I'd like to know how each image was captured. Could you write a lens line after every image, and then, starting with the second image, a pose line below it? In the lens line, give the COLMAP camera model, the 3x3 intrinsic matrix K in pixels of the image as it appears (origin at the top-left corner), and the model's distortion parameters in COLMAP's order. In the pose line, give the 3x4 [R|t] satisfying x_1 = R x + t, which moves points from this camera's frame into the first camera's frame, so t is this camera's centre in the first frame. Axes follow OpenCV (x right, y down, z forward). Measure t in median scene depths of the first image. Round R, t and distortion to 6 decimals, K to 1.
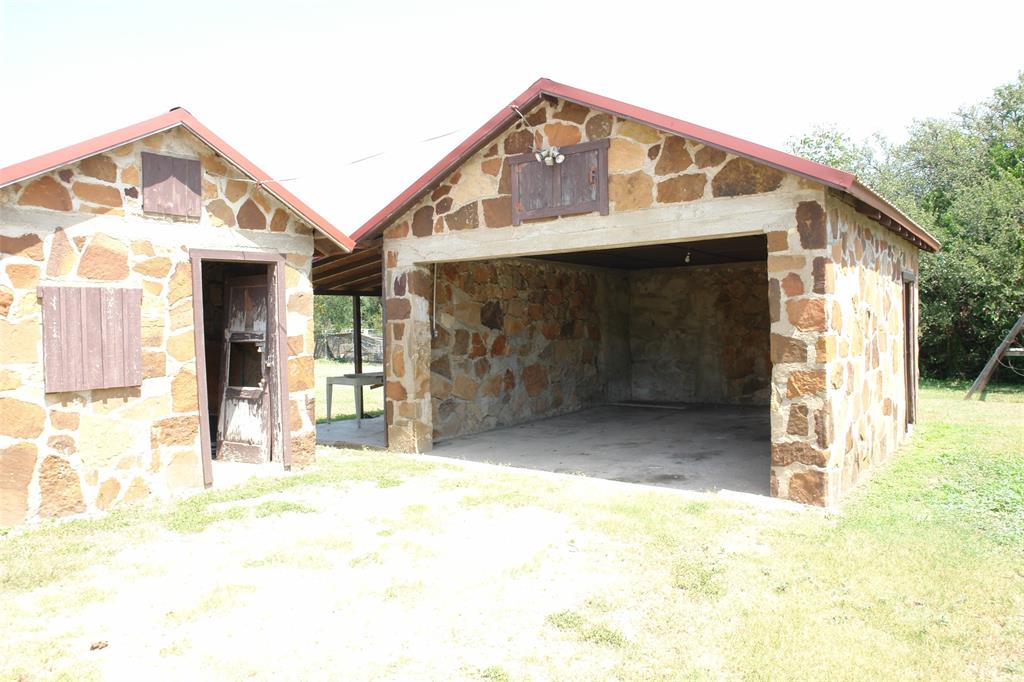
lens RADIAL K [[716.0, 0, 515.1], [0, 716.0, 336.1], [0, 0, 1]] dist [-0.088286, 0.050246]
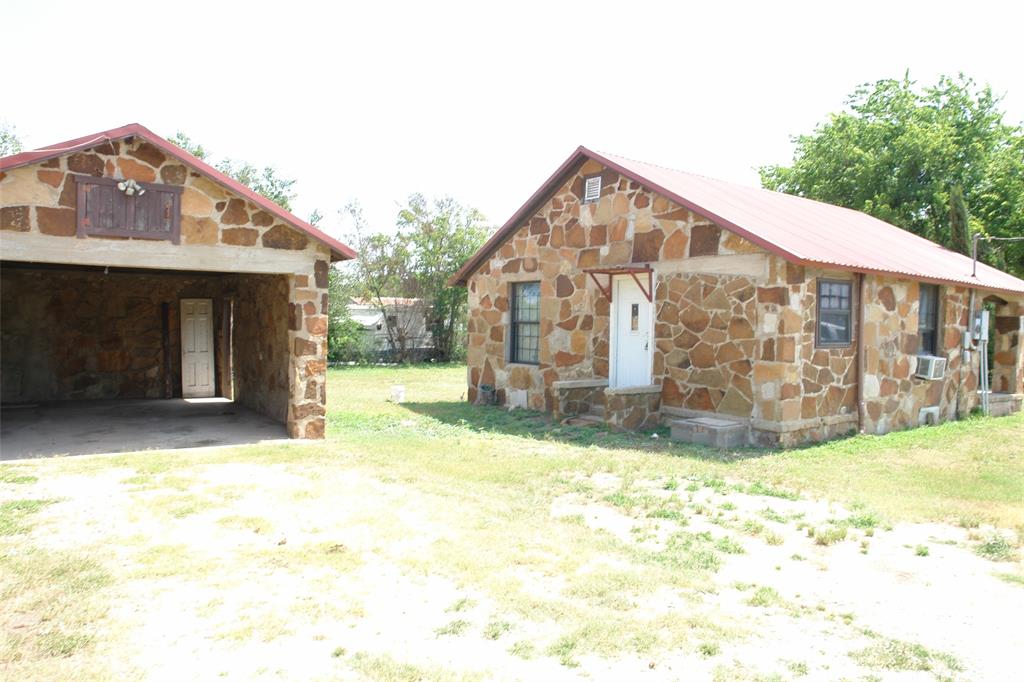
lens RADIAL K [[716.0, 0, 515.1], [0, 716.0, 342.3], [0, 0, 1]] dist [-0.088286, 0.050246]
pose [[0.308448, 0.003685, 0.951234, -0.898786], [-0.008603, 0.999962, -0.001085, 0.004114], [-0.951202, -0.007849, 0.308468, 0.020032]]
